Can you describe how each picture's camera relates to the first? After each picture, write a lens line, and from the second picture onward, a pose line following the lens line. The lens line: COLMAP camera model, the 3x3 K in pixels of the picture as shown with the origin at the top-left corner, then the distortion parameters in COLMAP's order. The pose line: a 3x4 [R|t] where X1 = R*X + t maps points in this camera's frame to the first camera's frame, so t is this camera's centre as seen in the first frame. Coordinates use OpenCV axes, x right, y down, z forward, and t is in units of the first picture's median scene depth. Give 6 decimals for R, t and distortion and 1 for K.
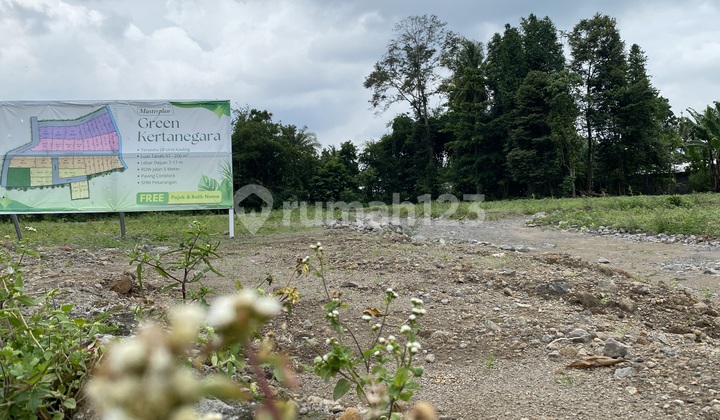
lens RADIAL K [[568.6, 0, 356.3], [0, 568.6, 208.2], [0, 0, 1]] dist [0.009557, -0.027174]
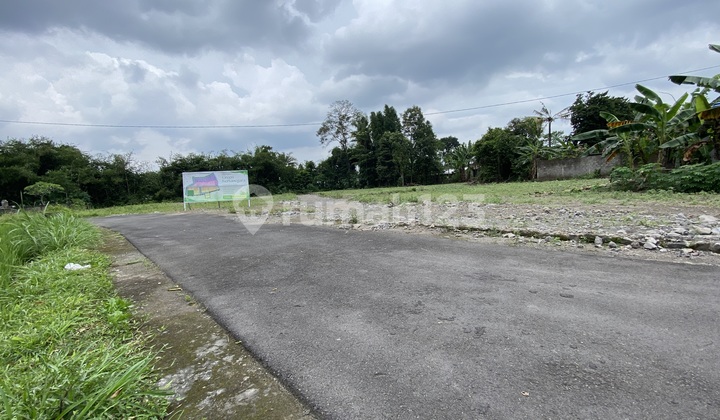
lens RADIAL K [[300.2, 0, 359.2], [0, 300.2, 210.0], [0, 0, 1]] dist [0.017755, -0.017722]
pose [[0.993616, -0.031855, 0.108223, 0.294520], [0.024366, 0.997261, 0.069830, -0.050397], [-0.110151, -0.066747, 0.991671, -1.090312]]
